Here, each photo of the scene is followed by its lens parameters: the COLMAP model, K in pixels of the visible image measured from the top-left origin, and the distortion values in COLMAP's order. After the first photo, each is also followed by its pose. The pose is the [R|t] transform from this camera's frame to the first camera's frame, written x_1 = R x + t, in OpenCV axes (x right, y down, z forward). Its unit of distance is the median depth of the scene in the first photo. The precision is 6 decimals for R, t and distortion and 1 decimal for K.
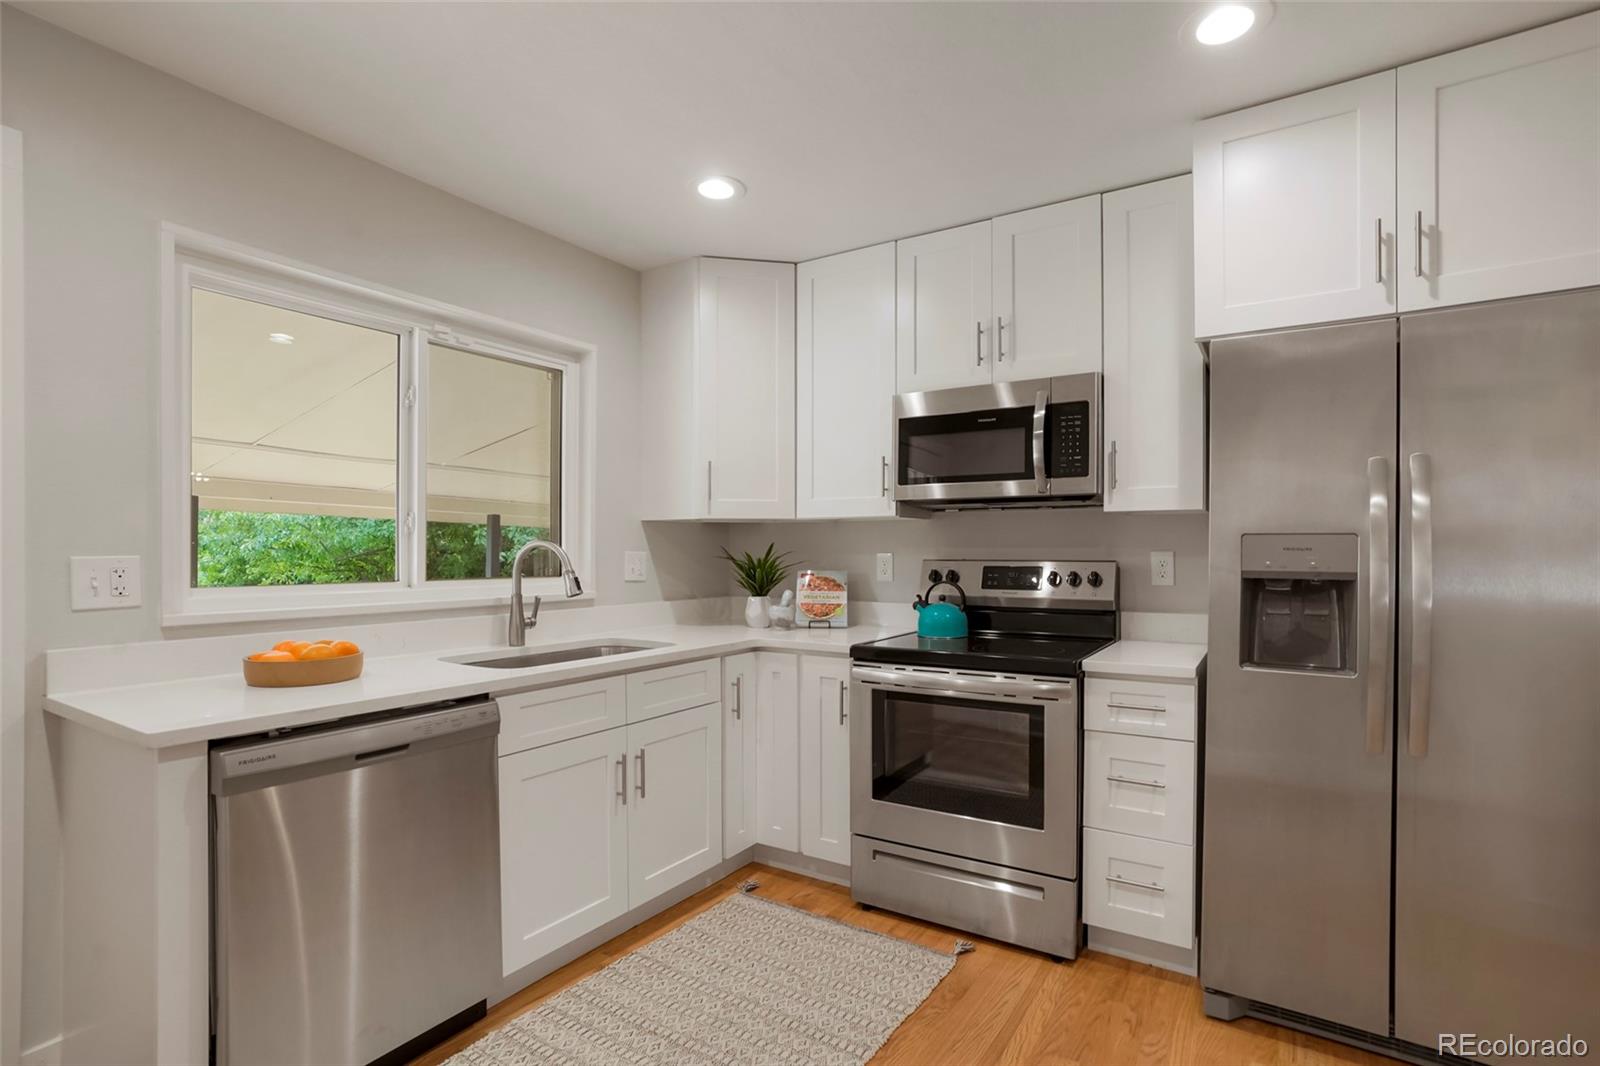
lens RADIAL K [[760.5, 0, 818.7], [0, 760.5, 549.6], [0, 0, 1]] dist [-0.055460, 0.030143]
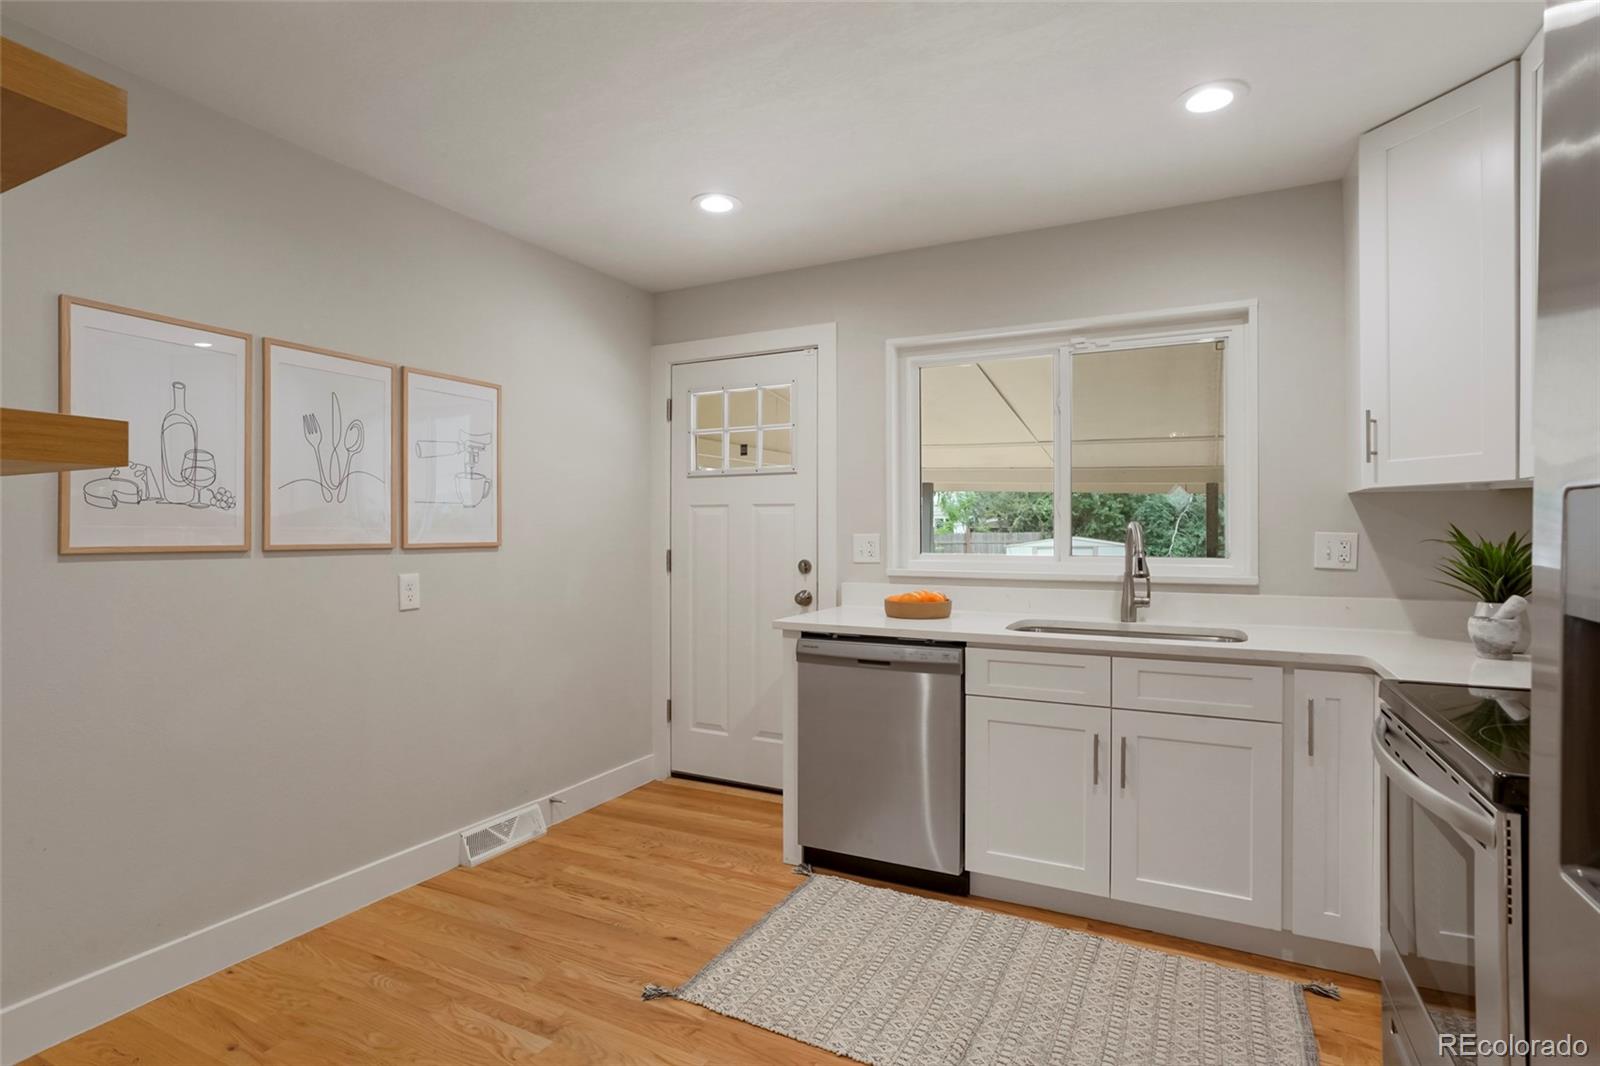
lens RADIAL K [[786.4, 0, 800.0], [0, 786.4, 533.0], [0, 0, 1]] dist [-0.013765, 0.000489]
pose [[0.094938, 0.003097, -0.995478, 0.670474], [0.001342, 0.999994, 0.003239, -0.000683], [0.995482, -0.001643, 0.094934, 0.459807]]
